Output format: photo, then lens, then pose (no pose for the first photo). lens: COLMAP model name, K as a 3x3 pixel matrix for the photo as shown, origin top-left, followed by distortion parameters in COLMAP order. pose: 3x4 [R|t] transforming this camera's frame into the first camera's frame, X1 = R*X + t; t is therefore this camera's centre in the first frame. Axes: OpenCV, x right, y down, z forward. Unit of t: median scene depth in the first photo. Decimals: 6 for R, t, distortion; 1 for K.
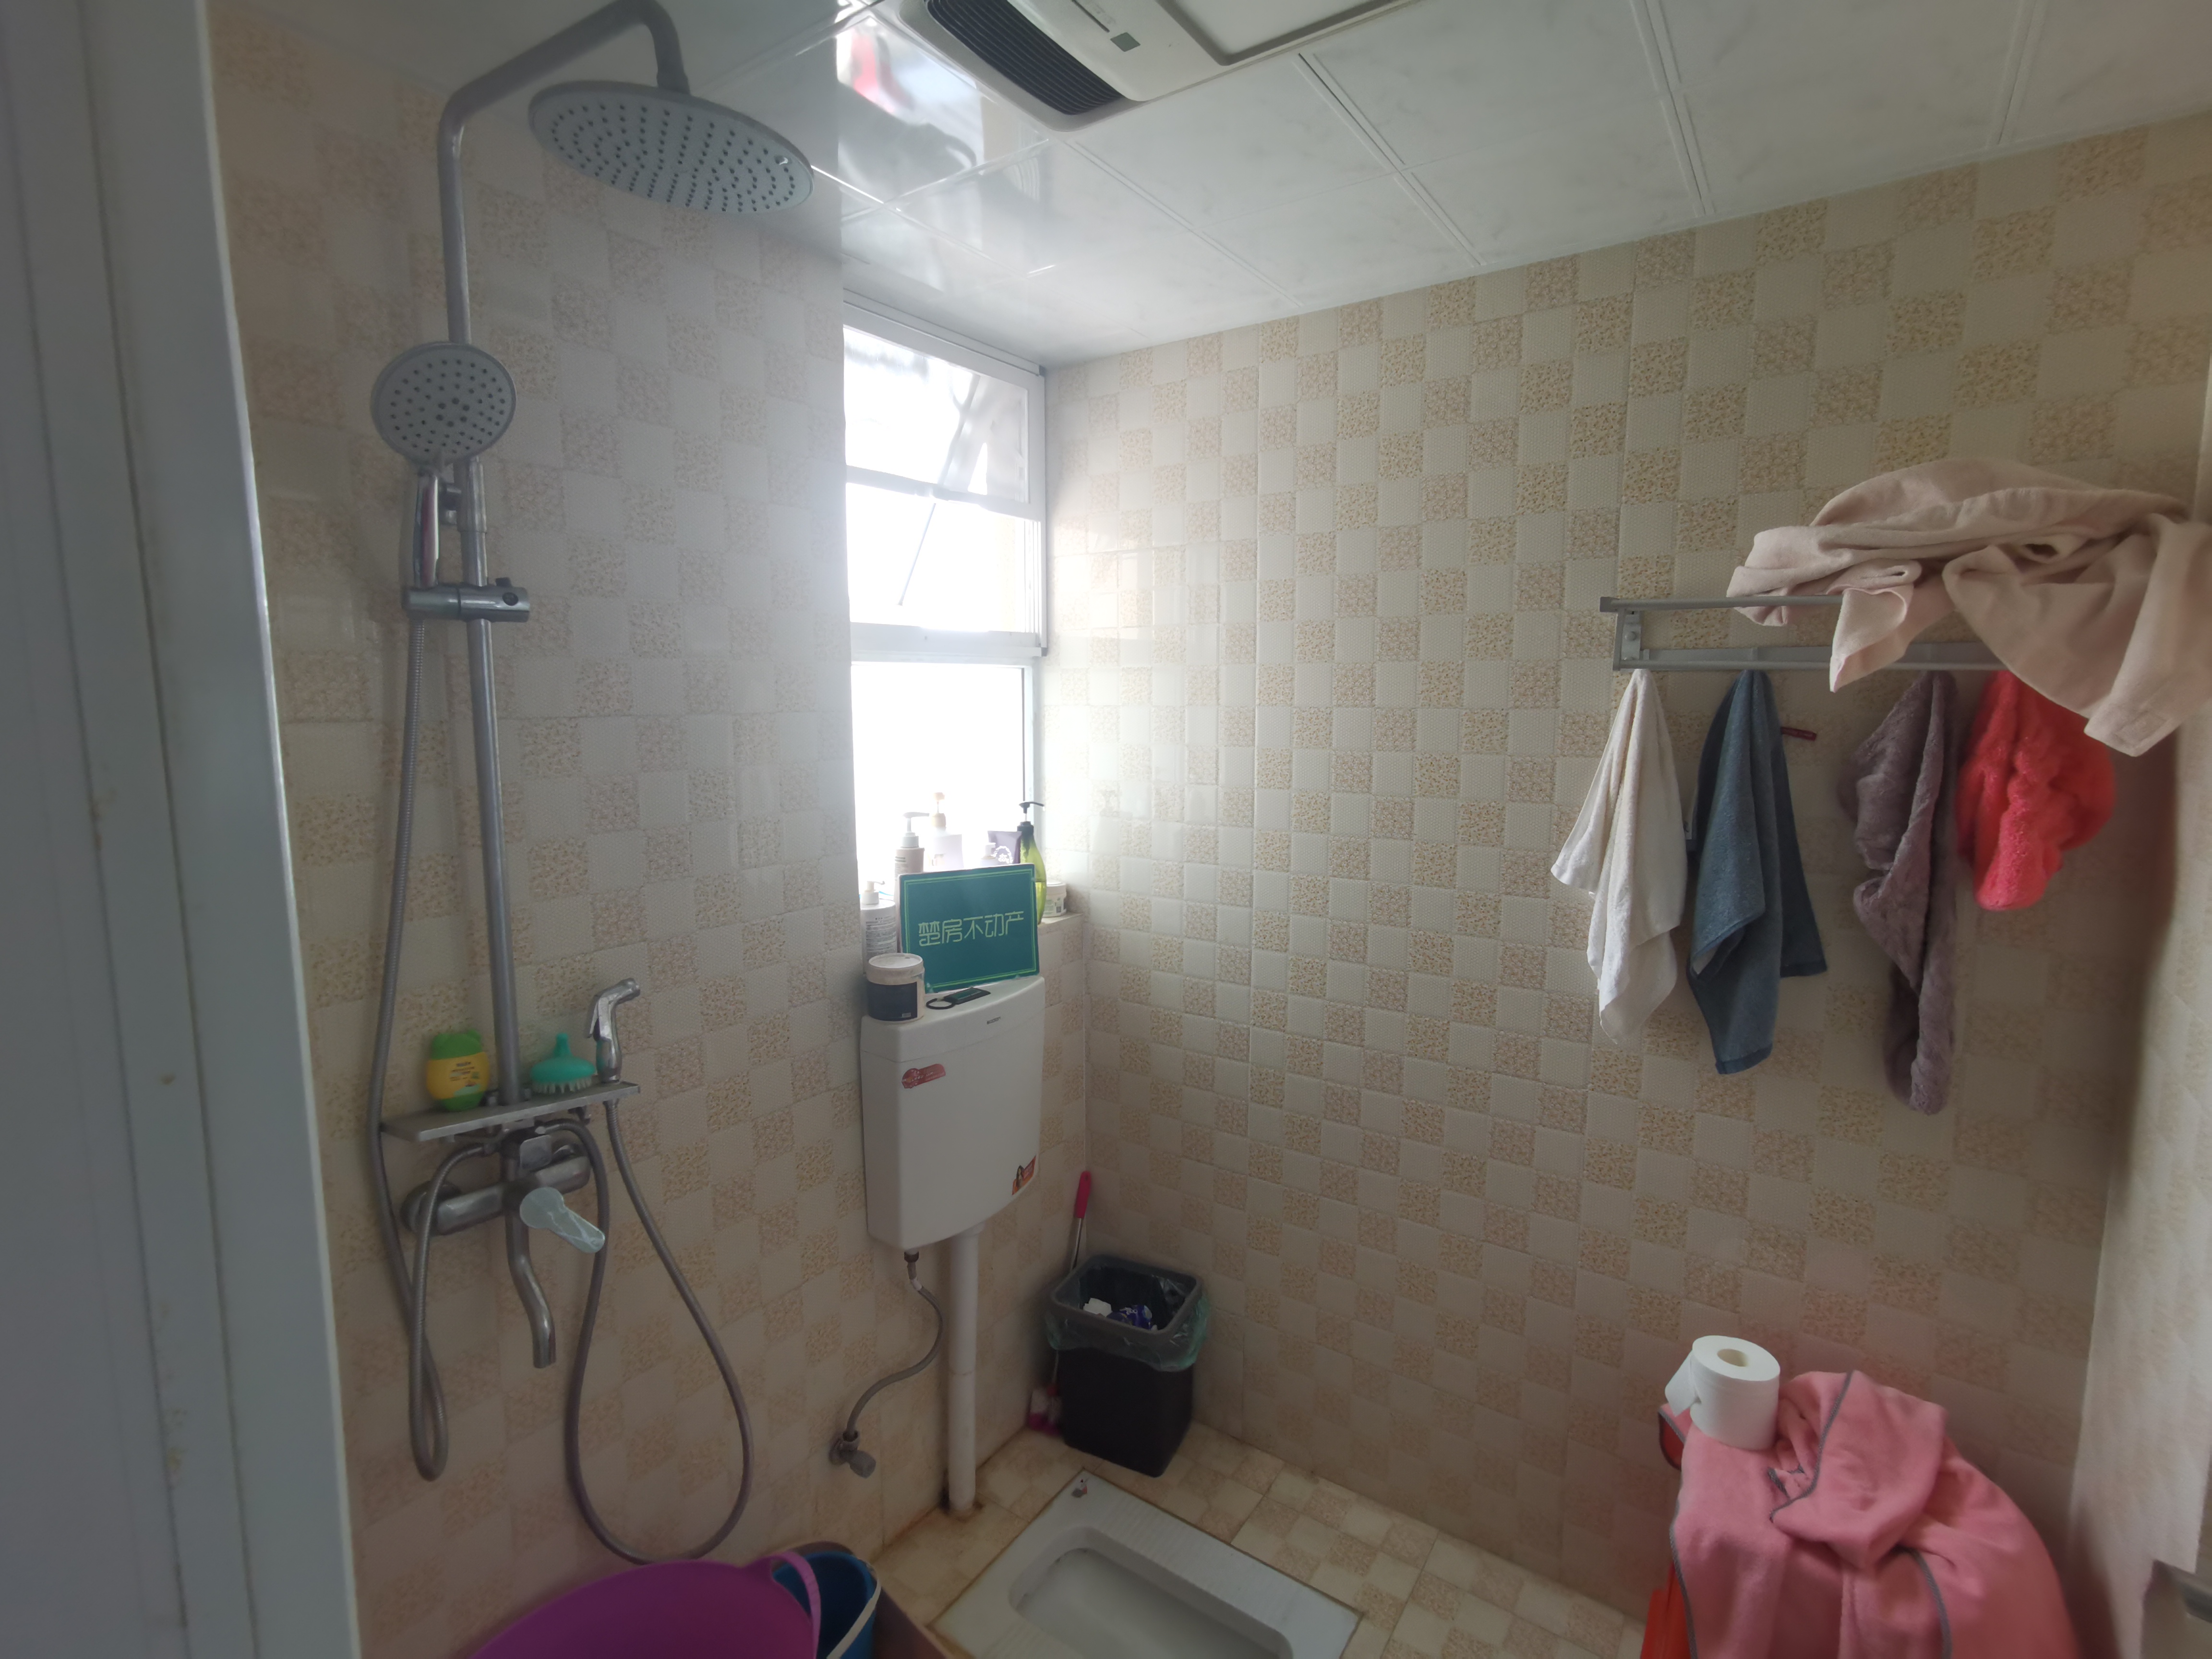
lens RADIAL K [[1056.0, 0, 1098.0], [0, 1056.0, 828.6], [0, 0, 1]] dist [0.006178, 0.006720]
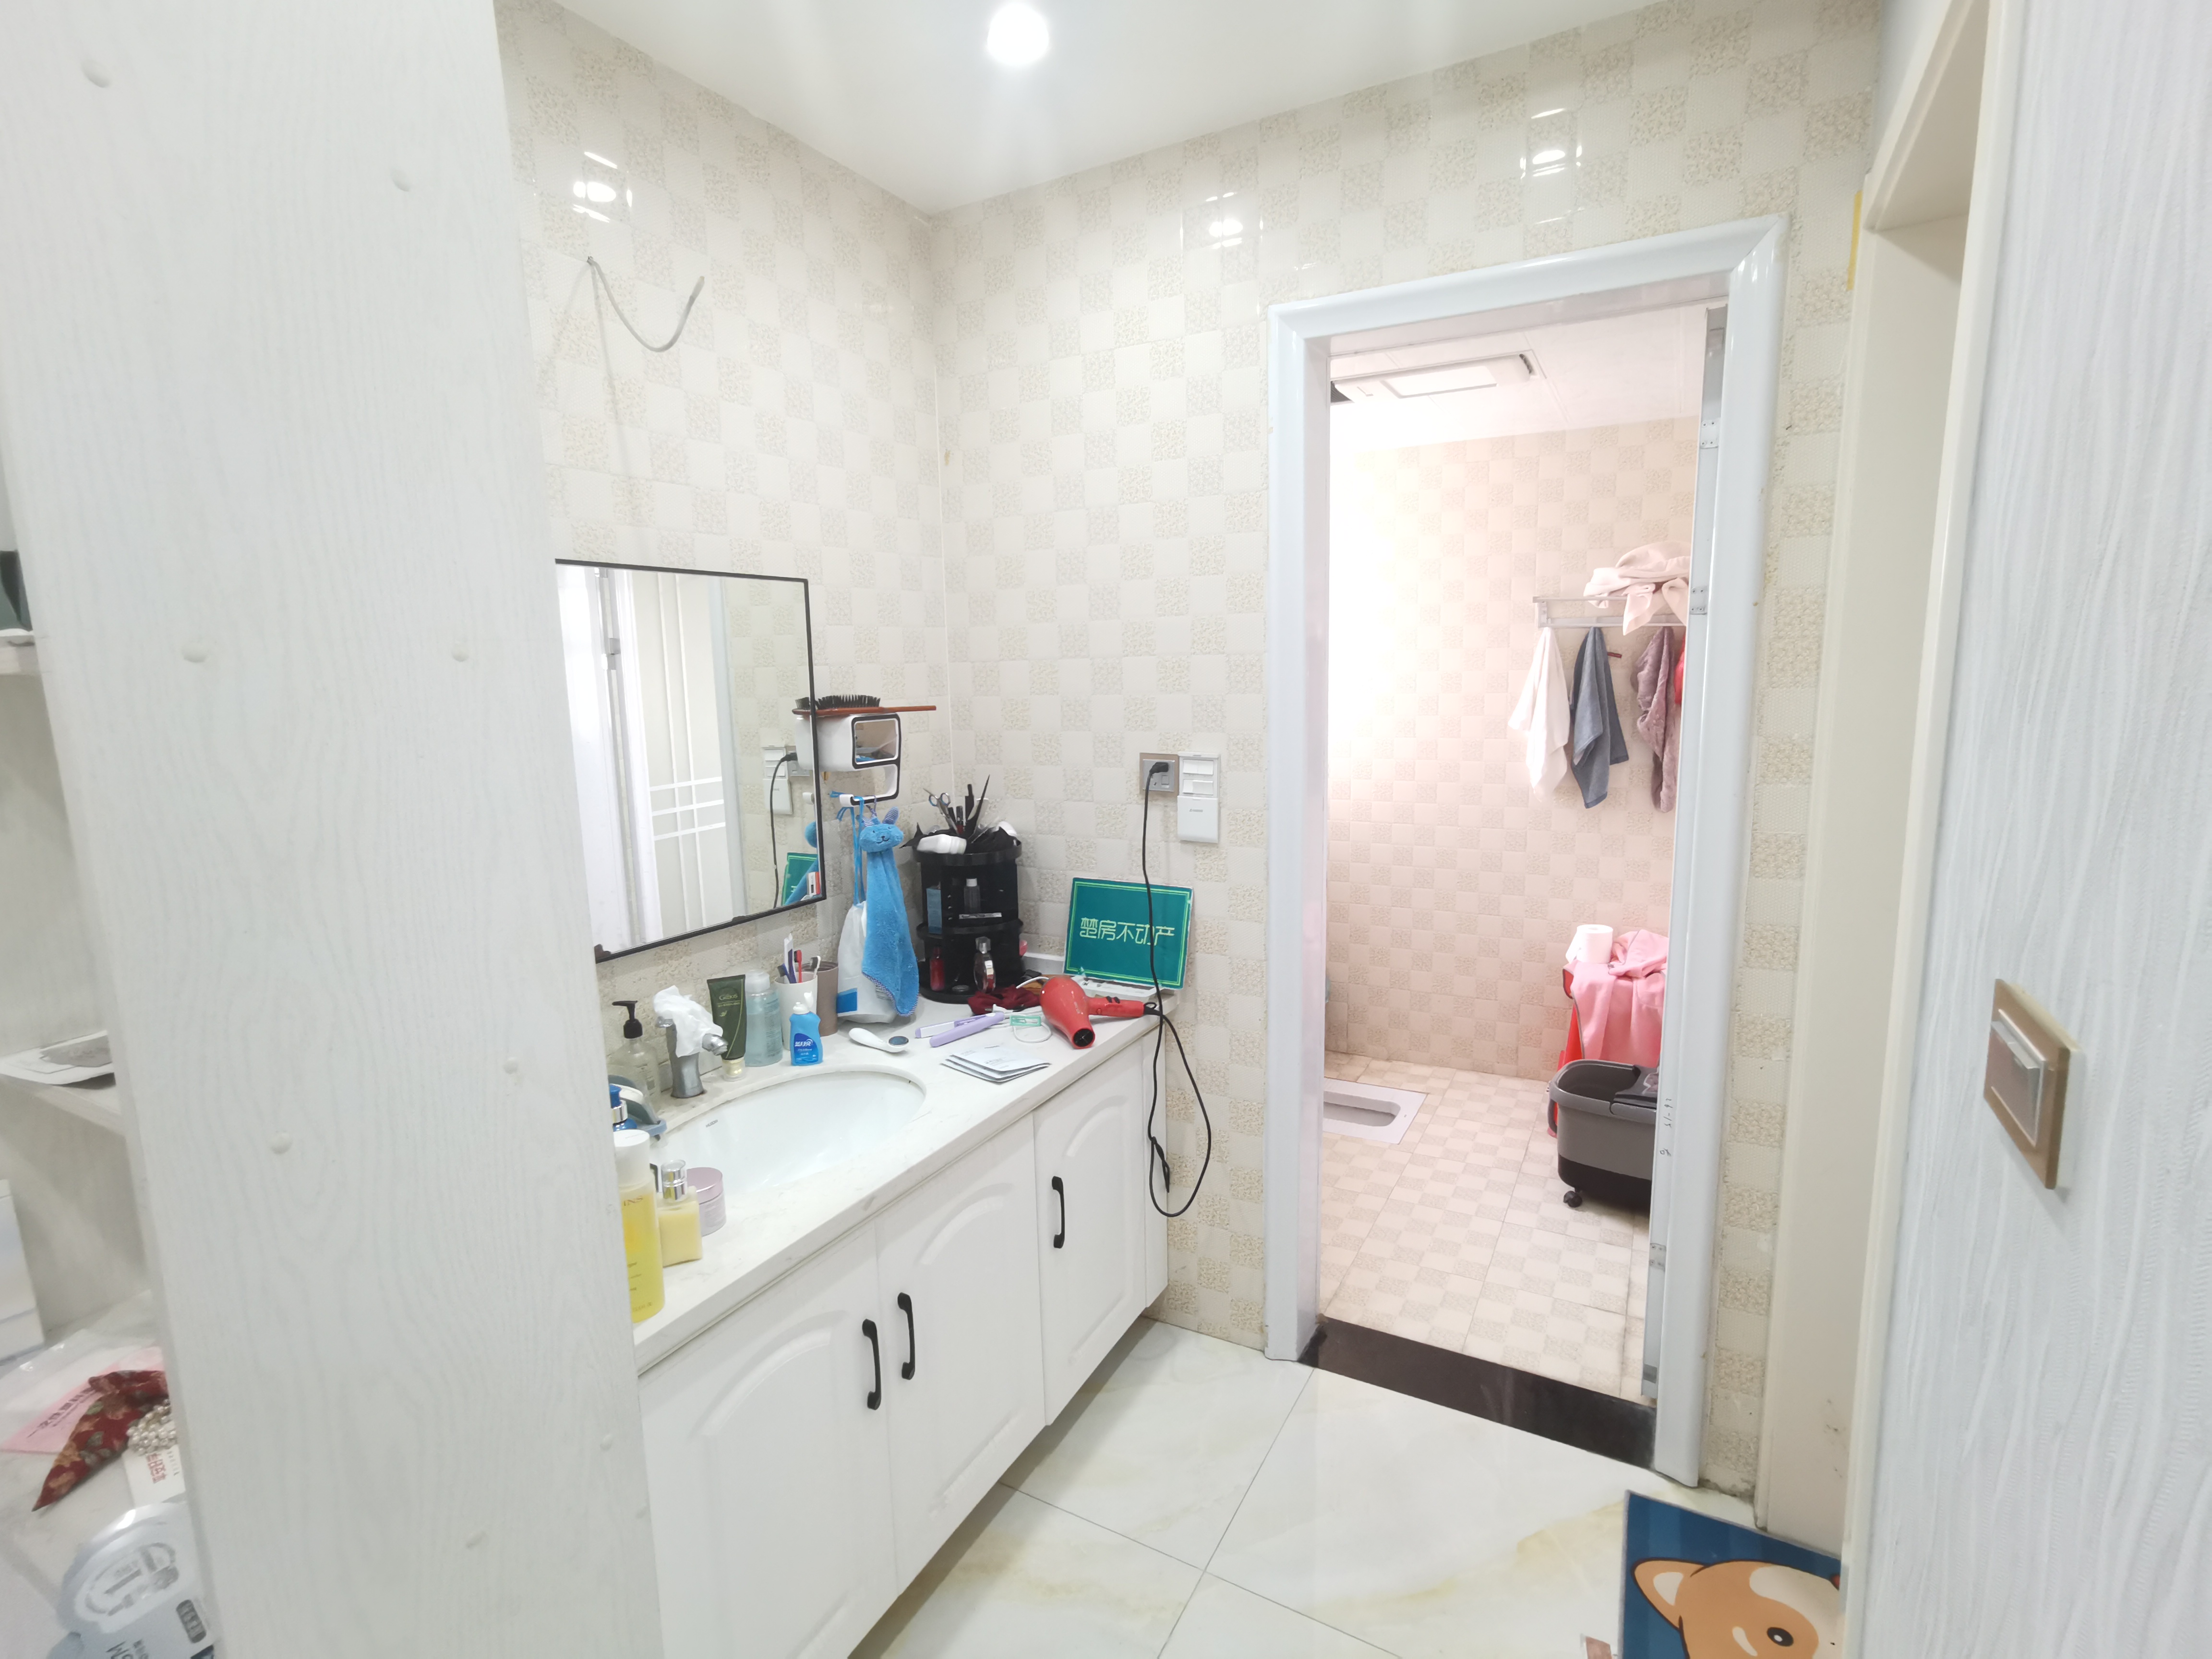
lens RADIAL K [[1056.0, 0, 1124.9], [0, 1056.0, 814.7], [0, 0, 1]] dist [0.006178, 0.006720]
pose [[0.992152, -0.039137, 0.118758, -0.686189], [0.036313, 0.999006, 0.025847, 0.161149], [-0.119651, -0.021332, 0.992587, -1.170579]]
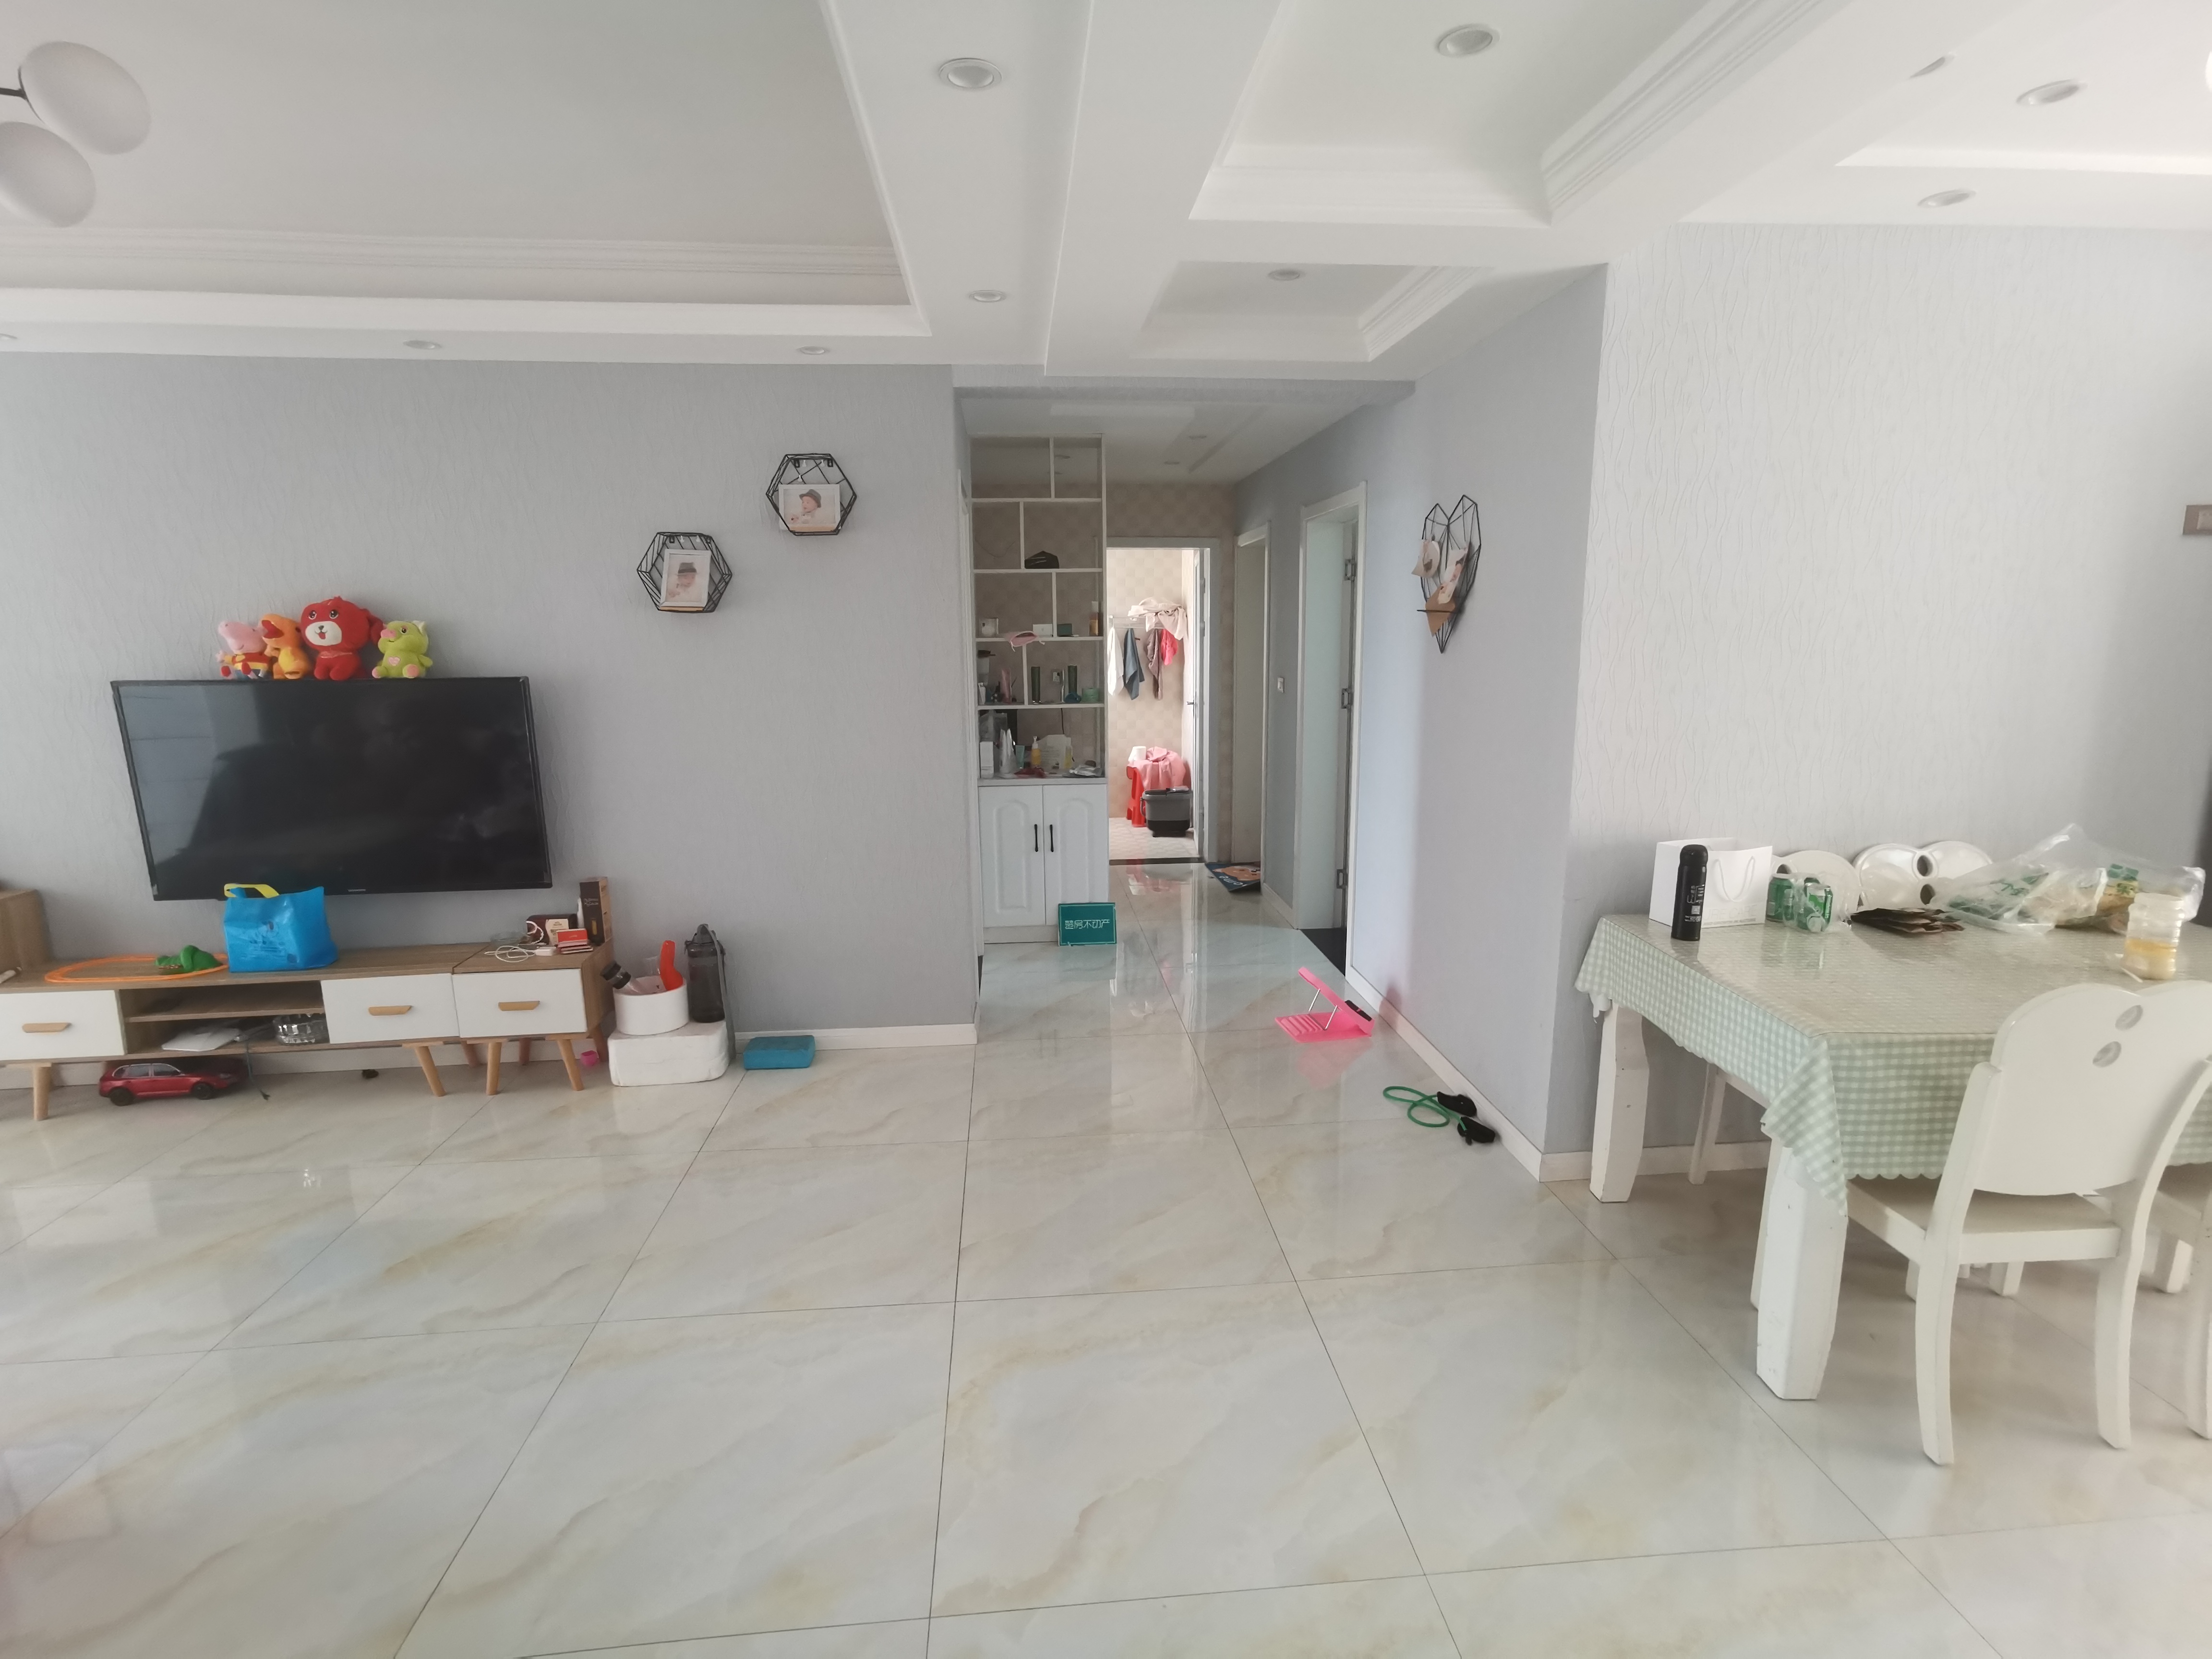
lens RADIAL K [[1056.0, 0, 1093.4], [0, 1056.0, 817.8], [0, 0, 1]] dist [0.006178, 0.006720]
pose [[0.766560, -0.132247, 0.628408, -3.363300], [0.089330, 0.991011, 0.099588, 0.290011], [-0.635930, -0.020205, 0.771482, -3.397255]]
